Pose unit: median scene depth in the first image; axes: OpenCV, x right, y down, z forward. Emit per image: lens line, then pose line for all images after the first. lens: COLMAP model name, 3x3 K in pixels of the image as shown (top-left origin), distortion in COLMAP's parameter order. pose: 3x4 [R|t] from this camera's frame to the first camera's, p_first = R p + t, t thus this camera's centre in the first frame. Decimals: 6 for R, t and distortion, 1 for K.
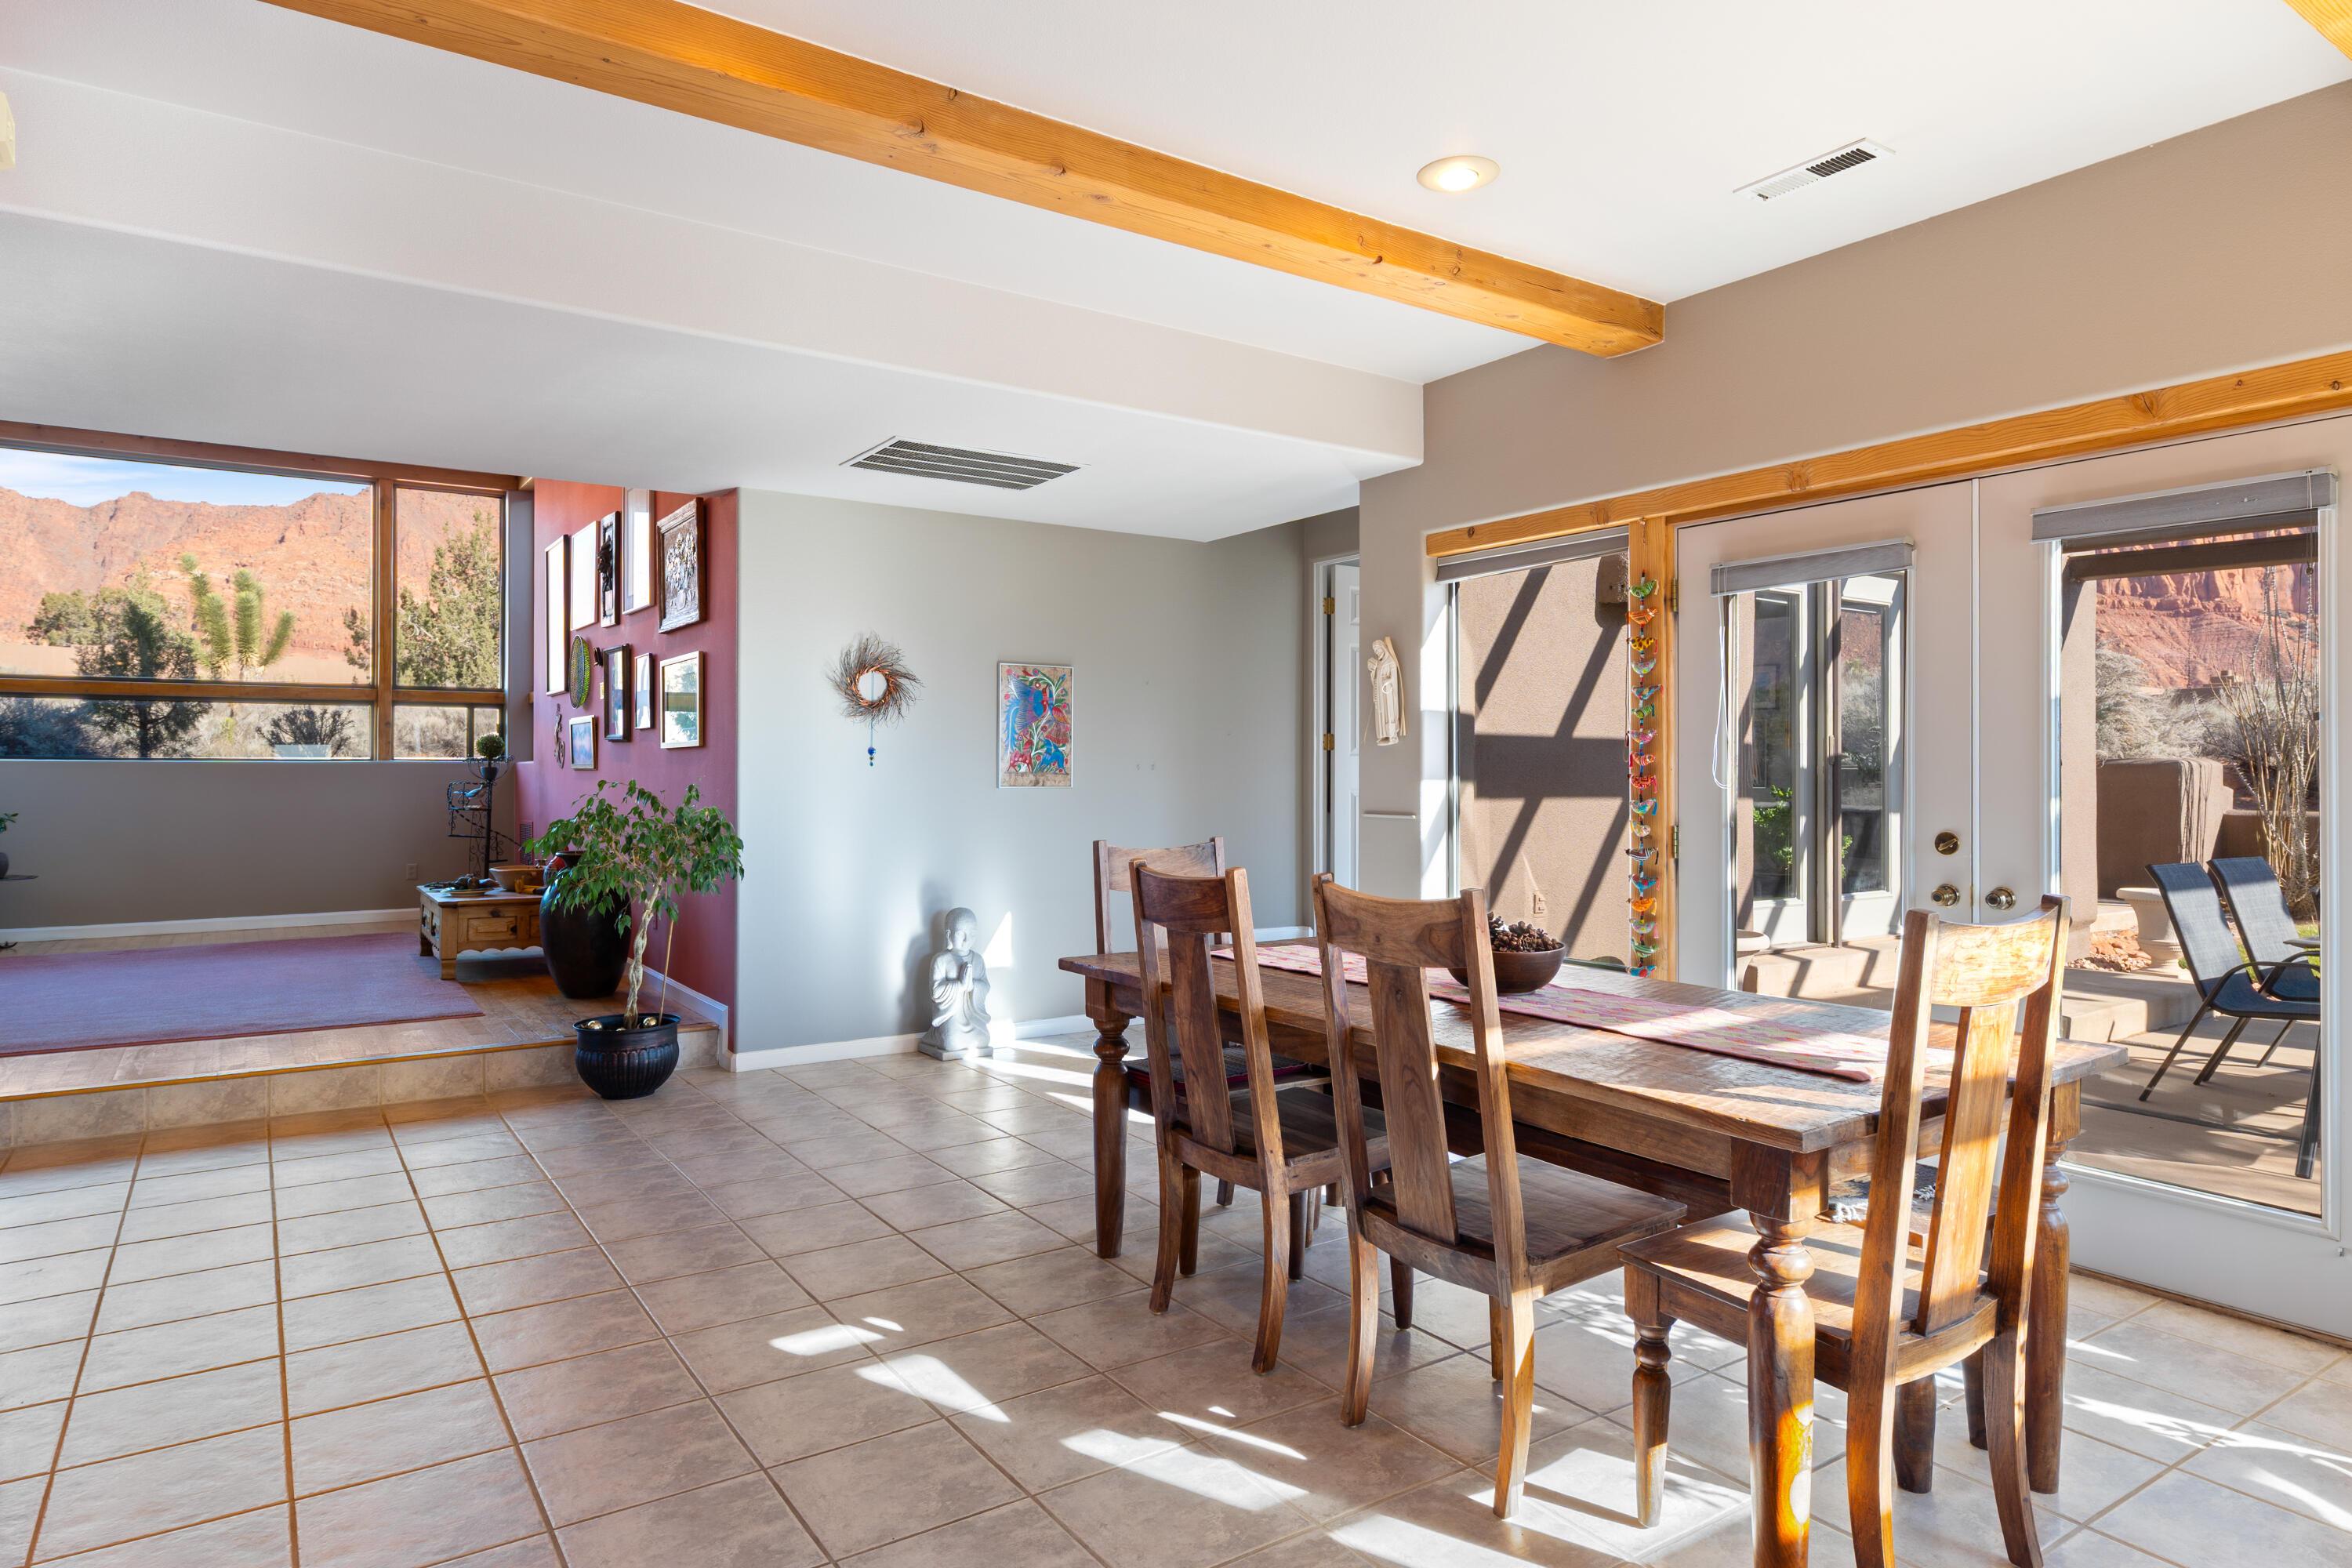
lens RADIAL K [[1374.1, 0, 1180.8], [0, 1374.1, 753.2], [0, 0, 1]] dist [0.000661, 0.000061]
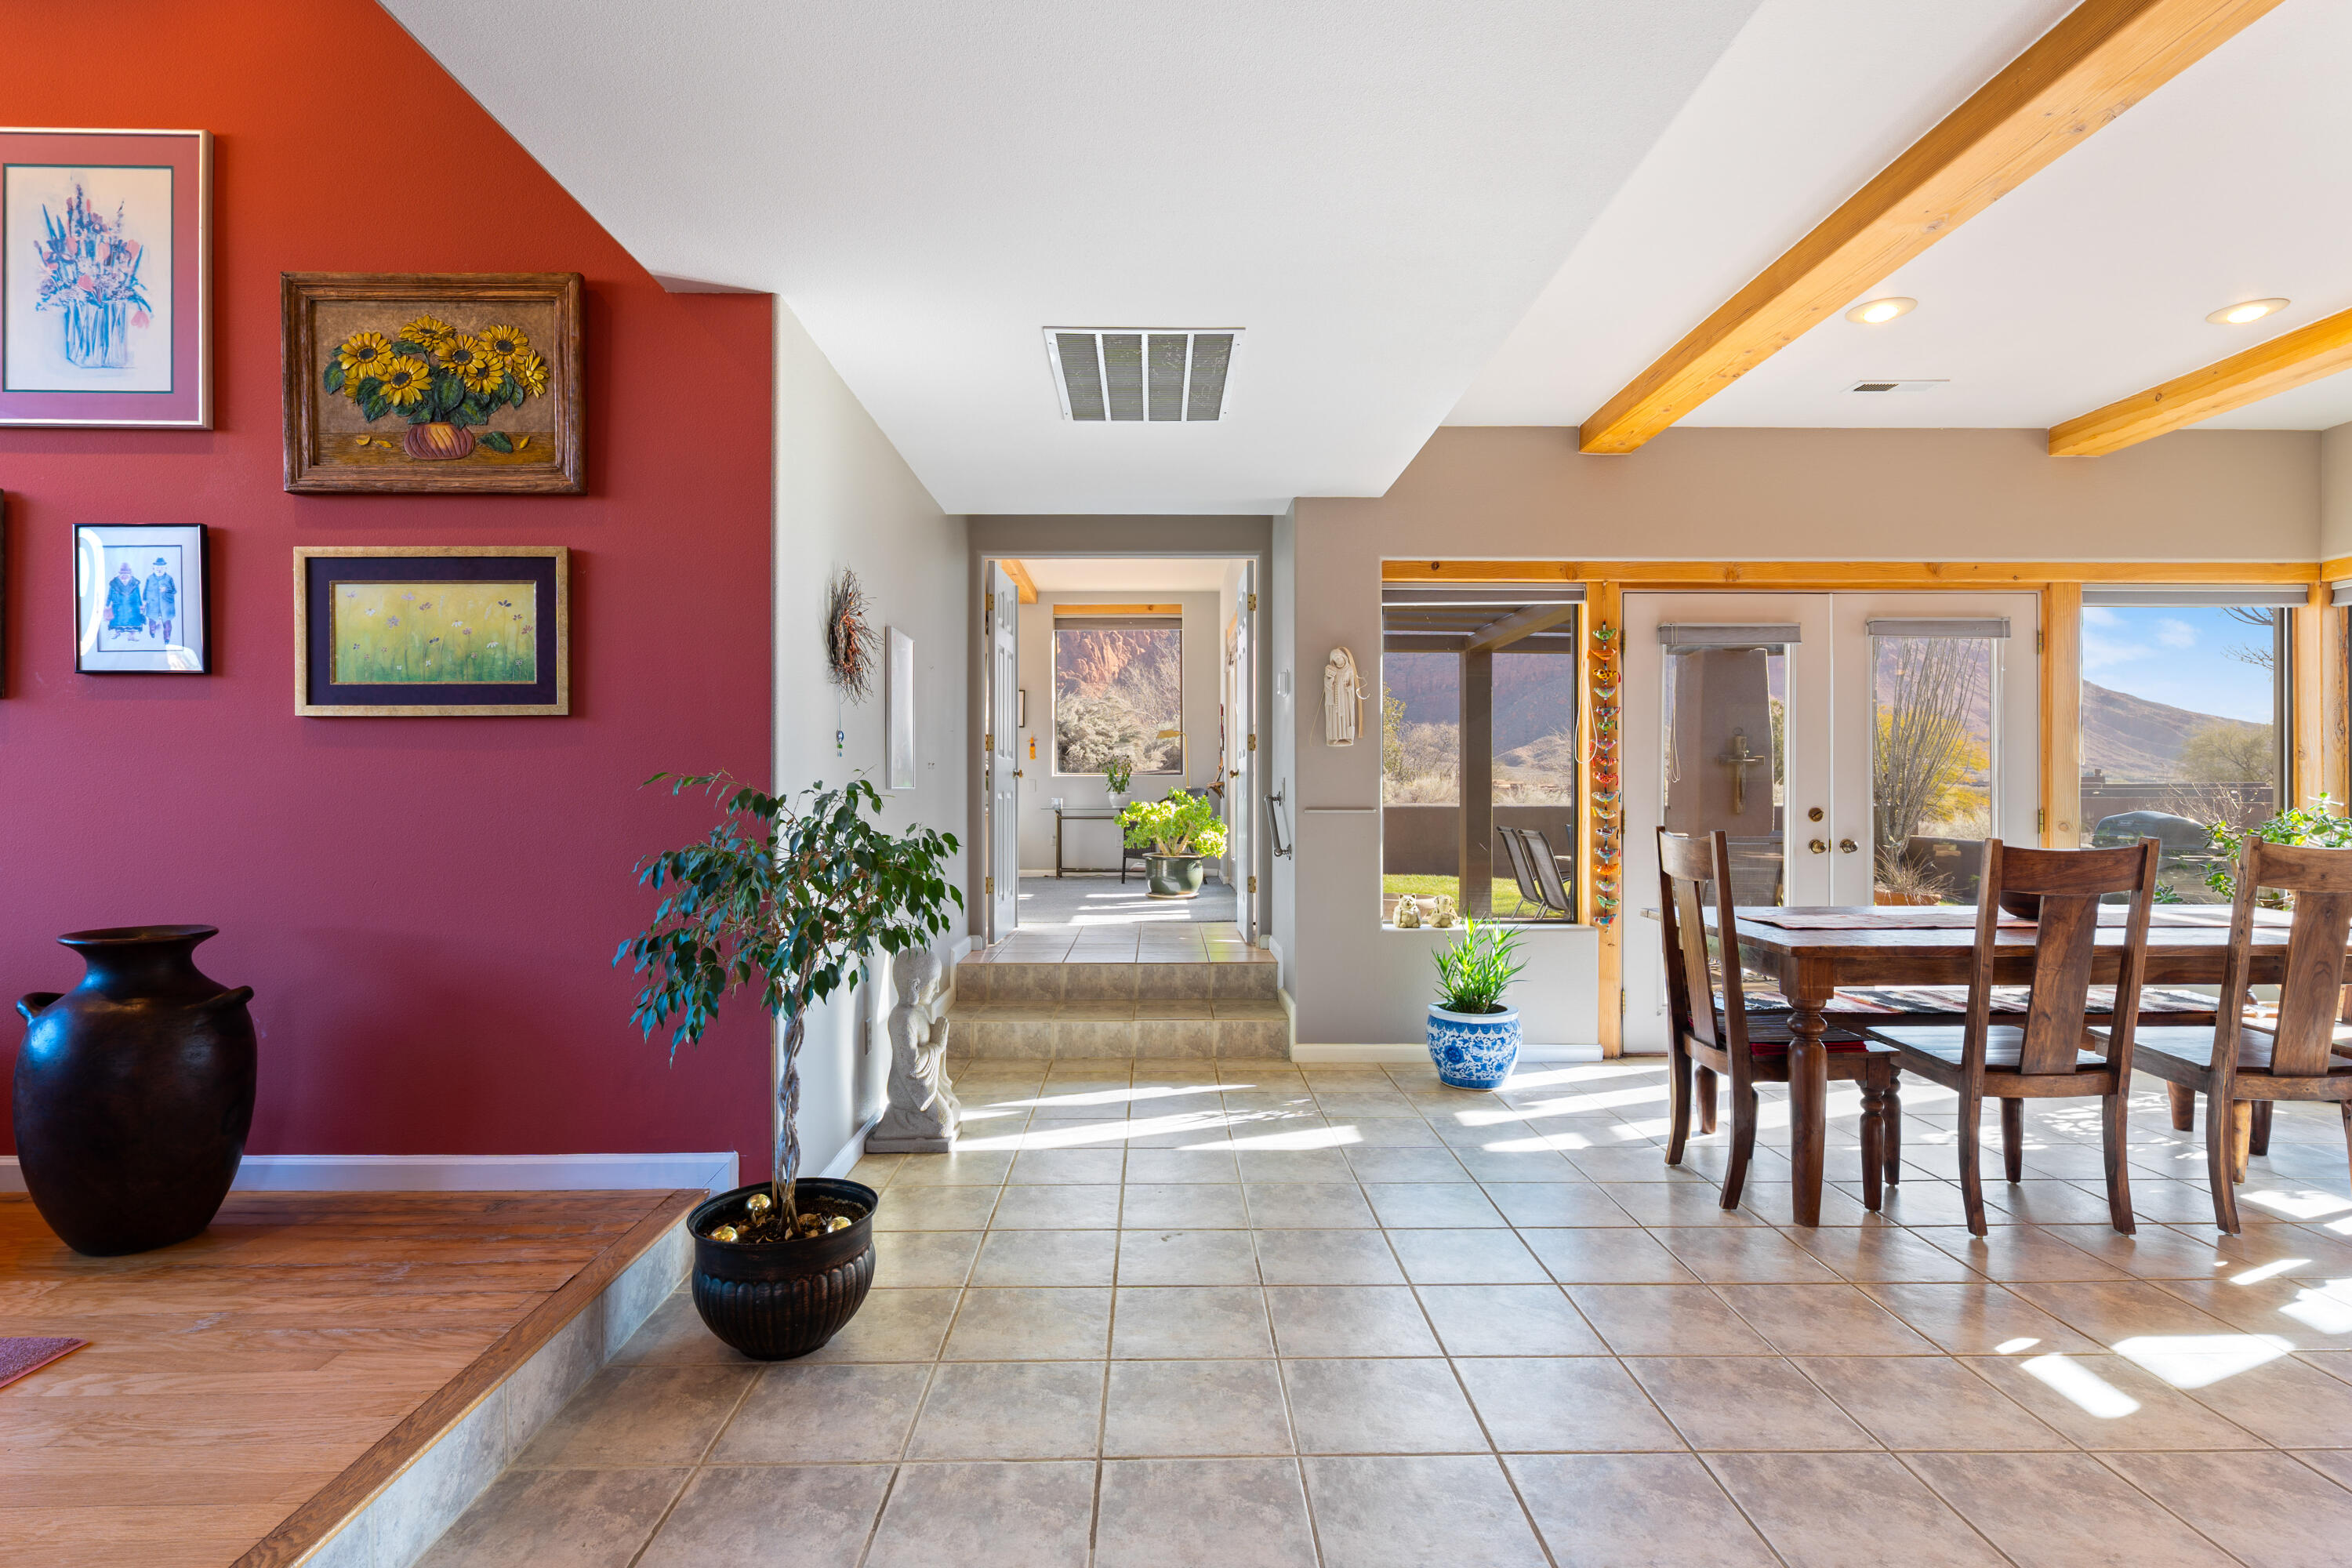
lens RADIAL K [[1158.7, 0, 1176.0], [0, 1158.7, 784.0], [0, 0, 1]] dist [0.000281, -0.000142]
pose [[0.551344, -0.000316, 0.834278, -0.927462], [-0.010100, 0.999924, 0.007054, 0.025287], [-0.834217, -0.012315, 0.551299, 0.806885]]
